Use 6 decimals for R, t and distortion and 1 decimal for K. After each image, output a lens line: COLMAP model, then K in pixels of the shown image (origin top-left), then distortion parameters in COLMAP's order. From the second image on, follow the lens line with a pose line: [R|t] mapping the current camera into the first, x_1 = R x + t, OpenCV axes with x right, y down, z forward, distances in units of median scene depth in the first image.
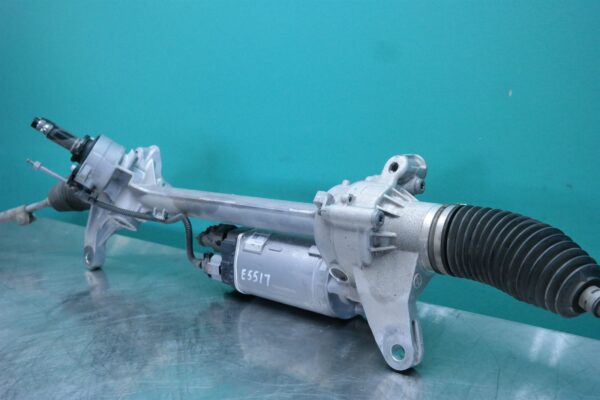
lens RADIAL K [[564.3, 0, 300.0], [0, 564.3, 200.0], [0, 0, 1]] dist [-0.003619, 0.004053]
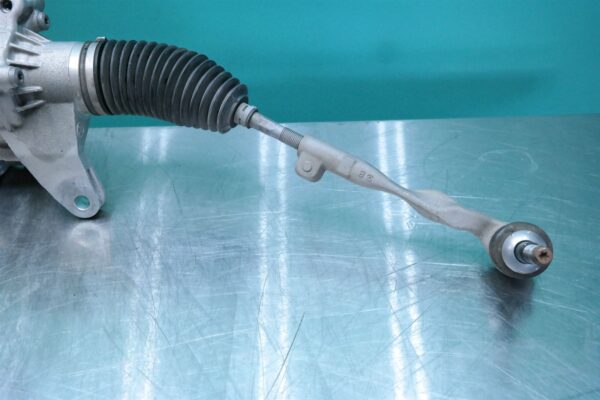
lens RADIAL K [[564.3, 0, 300.0], [0, 564.3, 200.0], [0, 0, 1]] dist [-0.003619, 0.004053]
pose [[0.743769, -0.377420, 0.551690, -0.089322], [0.099508, 0.878664, 0.466956, -0.161722], [-0.660989, -0.292410, 0.691079, 0.038885]]
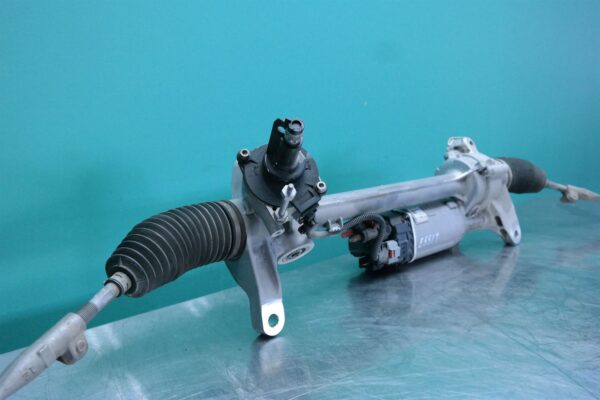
lens RADIAL K [[564.3, 0, 300.0], [0, 564.3, 200.0], [0, 0, 1]] dist [-0.003619, 0.004053]
pose [[0.034393, -0.139787, 0.989584, -1.735664], [0.147660, 0.980014, 0.133304, -0.215744], [-0.988440, 0.141537, 0.054346, 1.552249]]
